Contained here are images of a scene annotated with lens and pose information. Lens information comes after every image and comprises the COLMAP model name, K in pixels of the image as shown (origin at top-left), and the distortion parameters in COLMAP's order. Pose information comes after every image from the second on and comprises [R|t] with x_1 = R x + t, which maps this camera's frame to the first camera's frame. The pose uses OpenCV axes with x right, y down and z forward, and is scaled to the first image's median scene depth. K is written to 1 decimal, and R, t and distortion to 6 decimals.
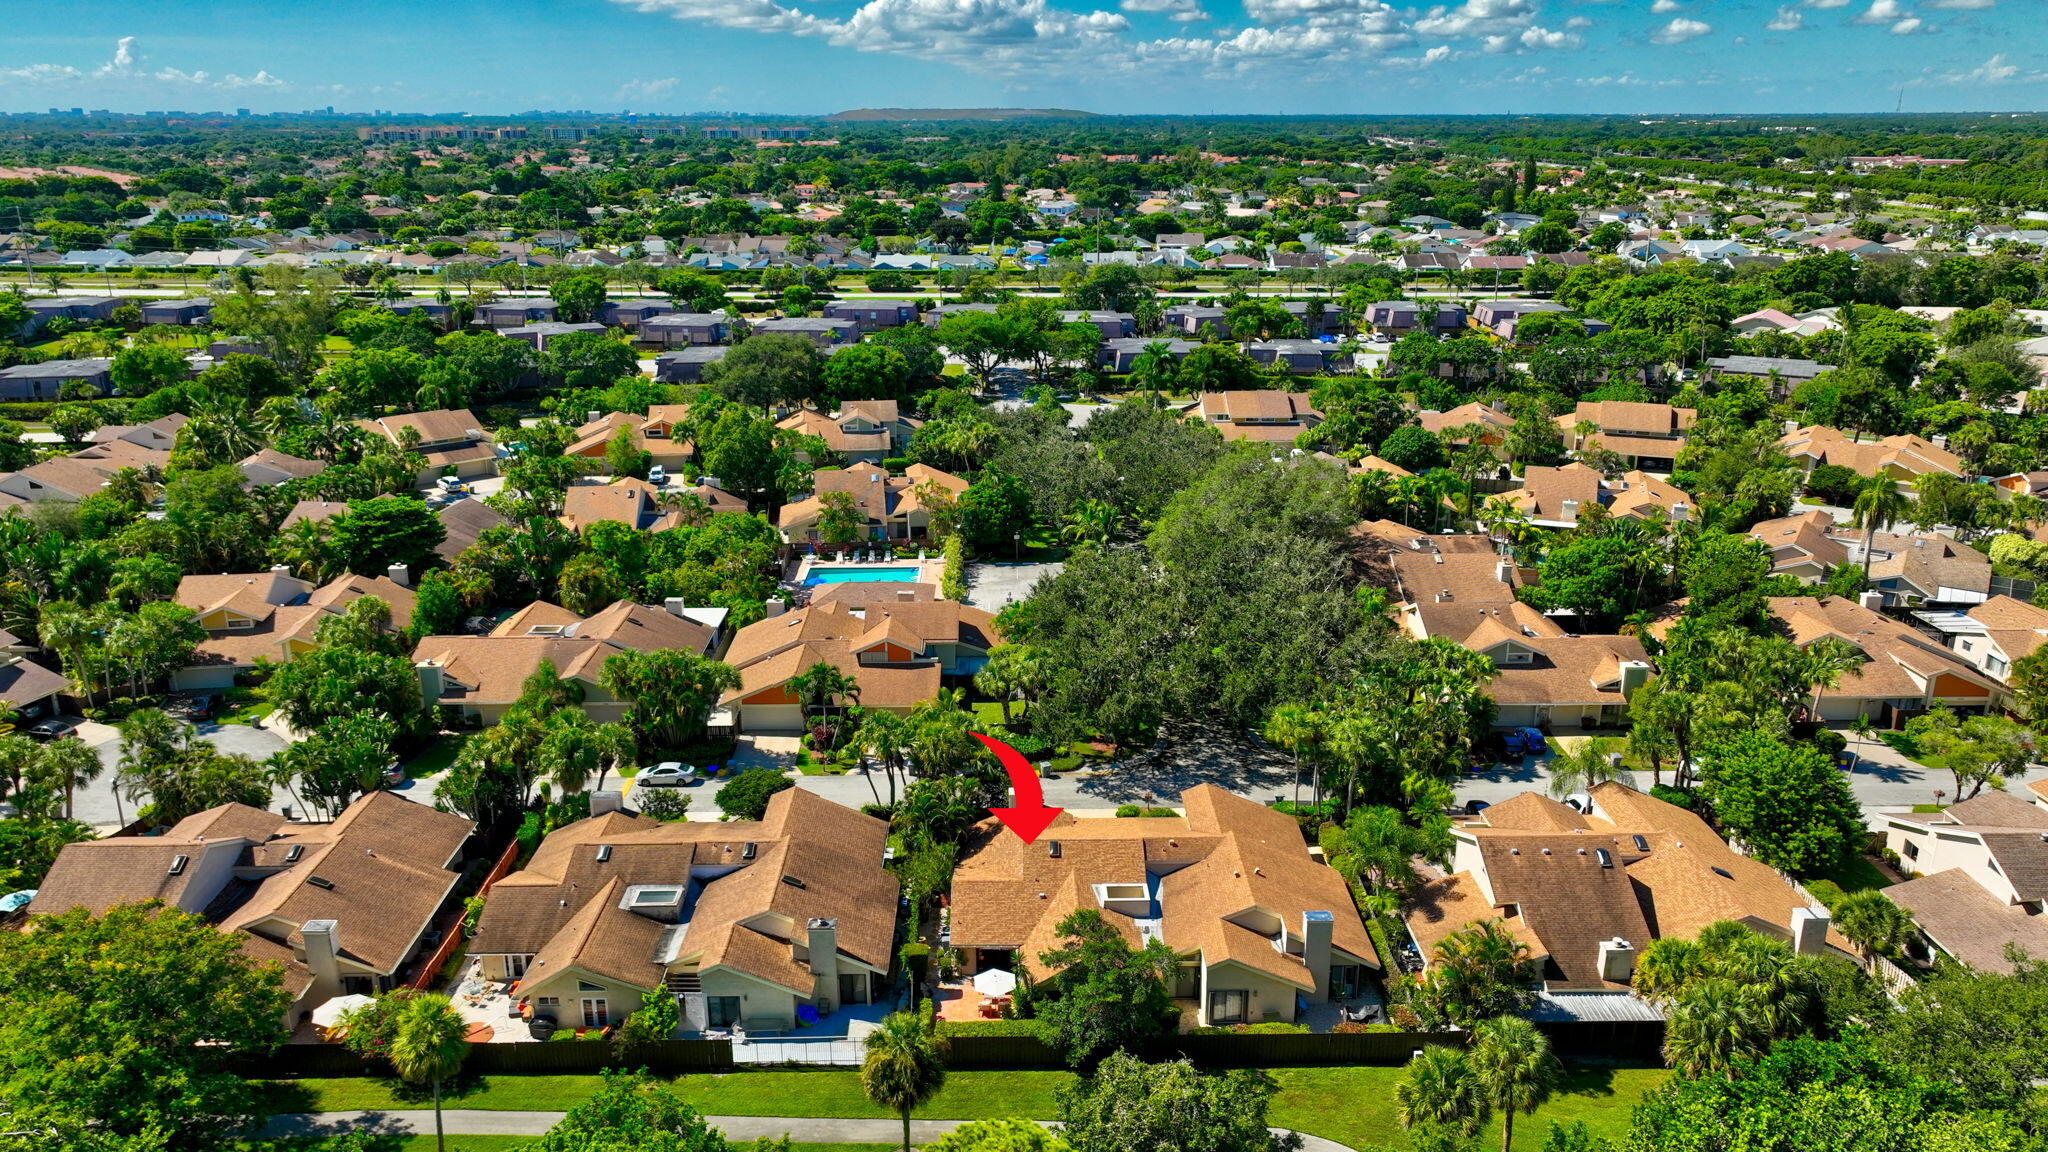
lens RADIAL K [[1448.2, 0, 1029.3], [0, 1448.2, 577.0], [0, 0, 1]] dist [0.004482, 0.014322]
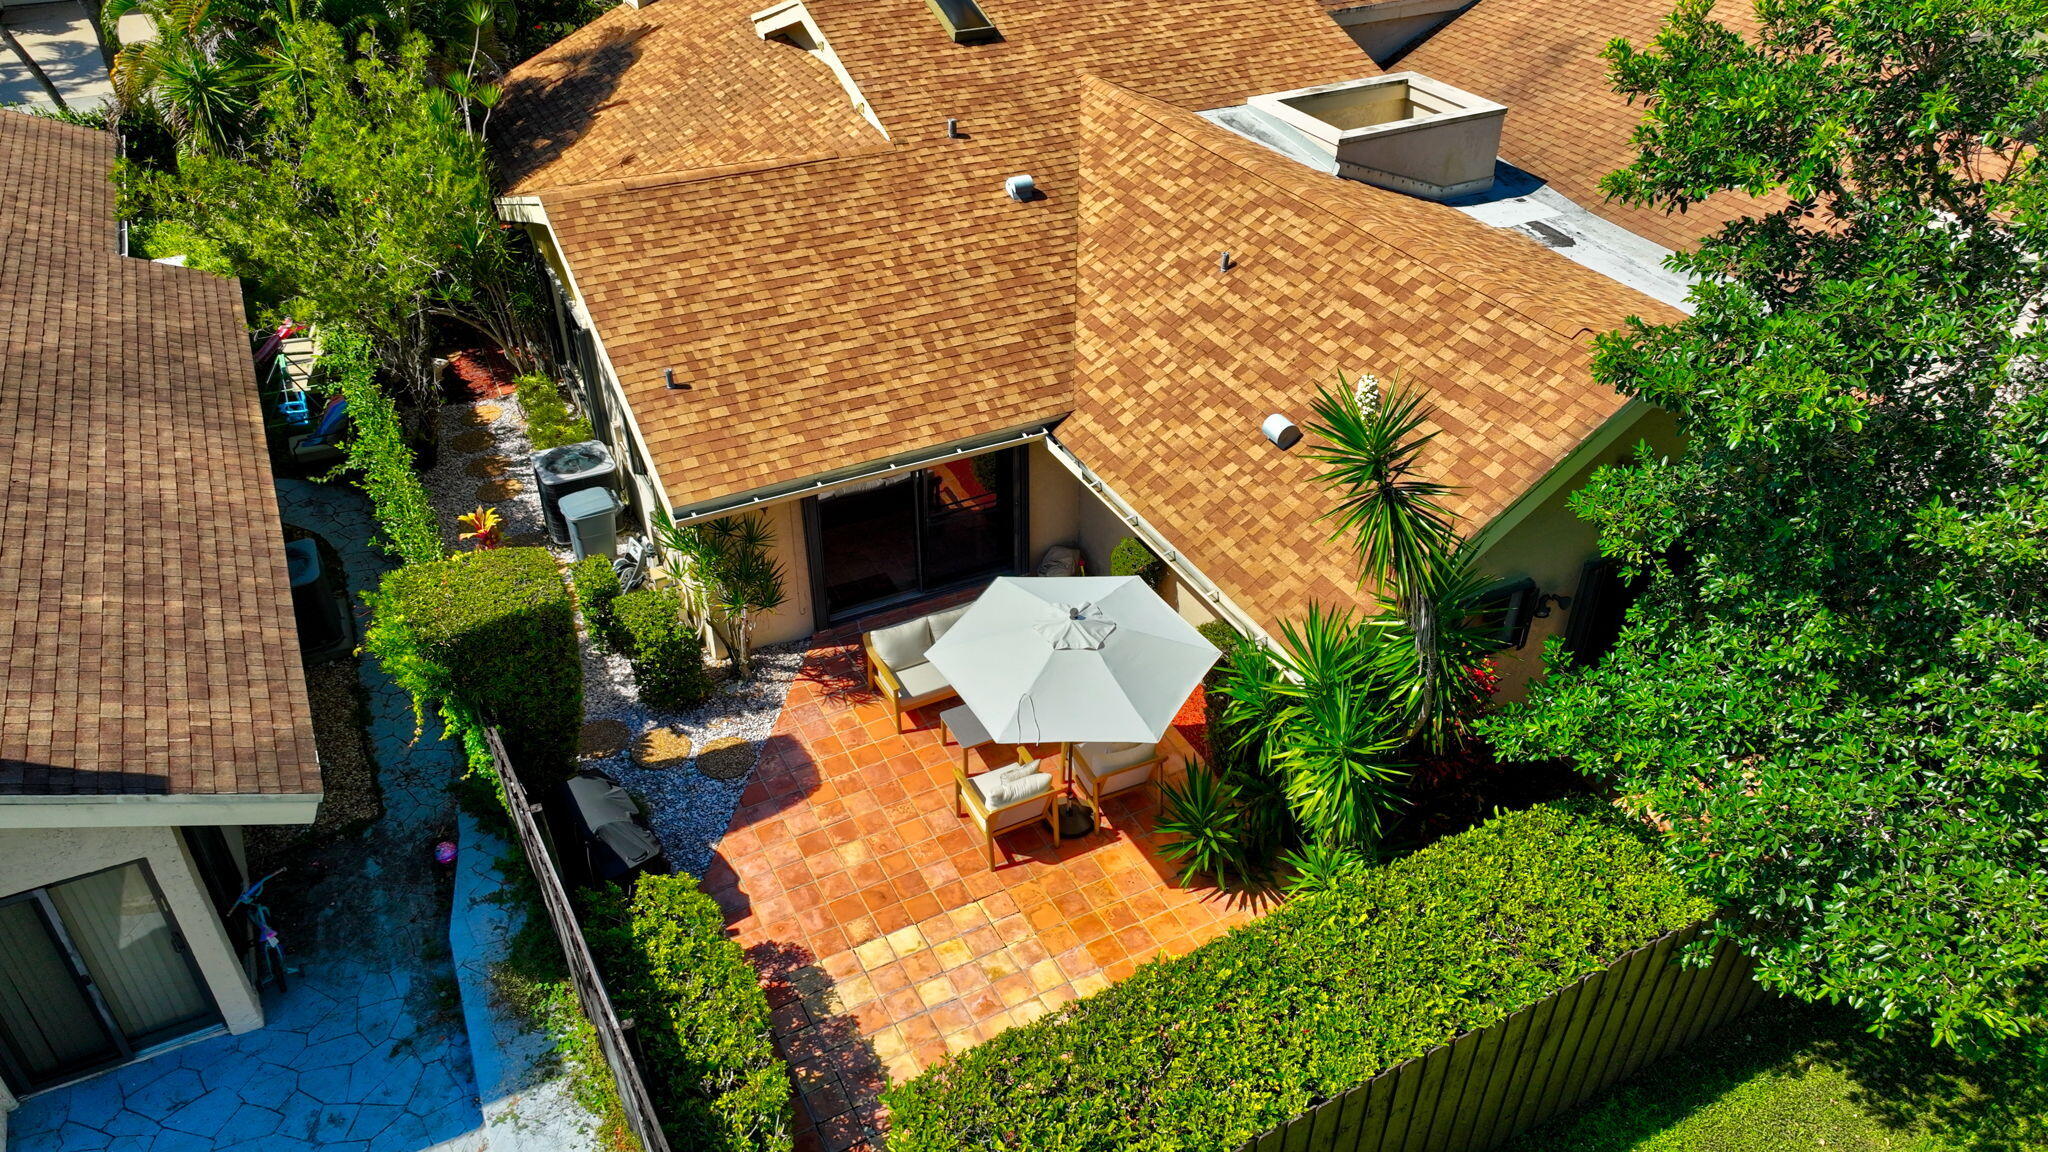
lens RADIAL K [[1448.2, 0, 1029.3], [0, 1448.2, 577.0], [0, 0, 1]] dist [0.004482, 0.014322]
pose [[0.895192, -0.250333, 0.368735, -0.080516], [0.134383, 0.940455, 0.312227, 0.212784], [-0.424939, -0.229951, 0.875528, 0.828743]]
